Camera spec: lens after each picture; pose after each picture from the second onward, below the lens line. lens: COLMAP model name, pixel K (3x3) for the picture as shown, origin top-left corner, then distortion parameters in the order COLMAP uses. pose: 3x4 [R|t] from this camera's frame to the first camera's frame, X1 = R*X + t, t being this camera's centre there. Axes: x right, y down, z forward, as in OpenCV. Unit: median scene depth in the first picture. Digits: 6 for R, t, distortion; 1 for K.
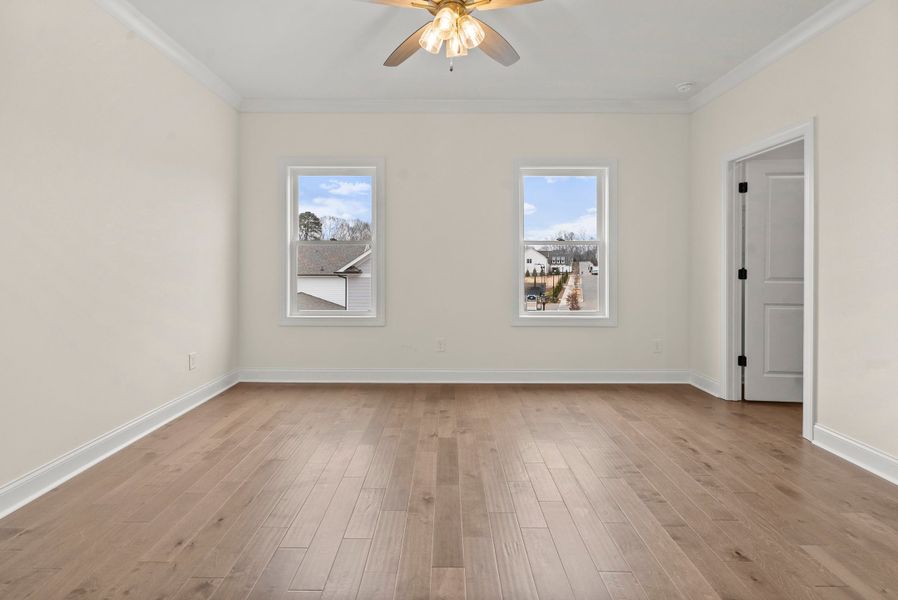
lens RADIAL K [[400.2, 0, 453.6], [0, 400.2, 266.9], [0, 0, 1]] dist [-0.001561, -0.000509]
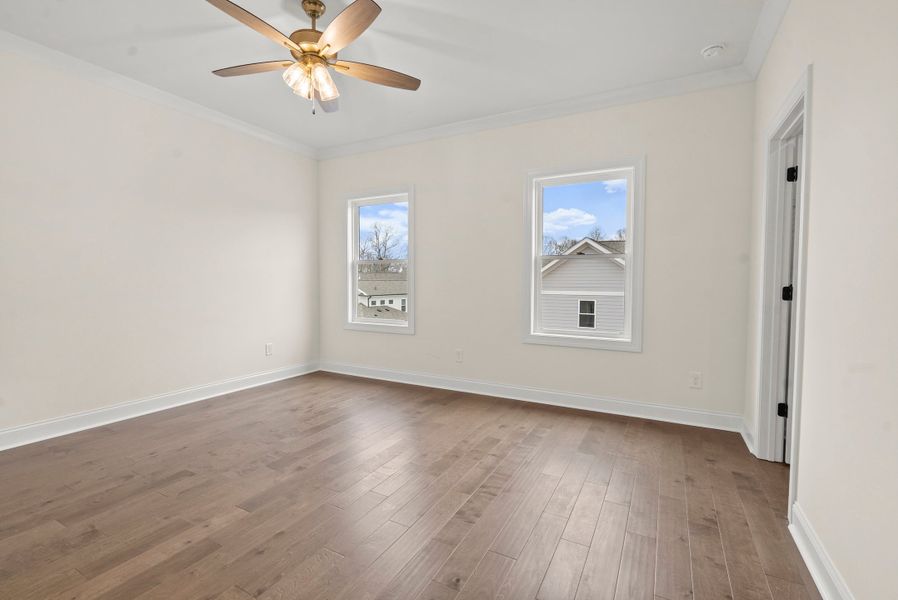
lens RADIAL K [[400.2, 0, 469.2], [0, 400.2, 293.9], [0, 0, 1]] dist [-0.001561, -0.000509]
pose [[0.889081, 0.015869, -0.457474, 0.529808], [-0.002573, 0.999556, 0.029673, -0.000549], [0.457742, -0.025204, 0.888728, 0.078422]]
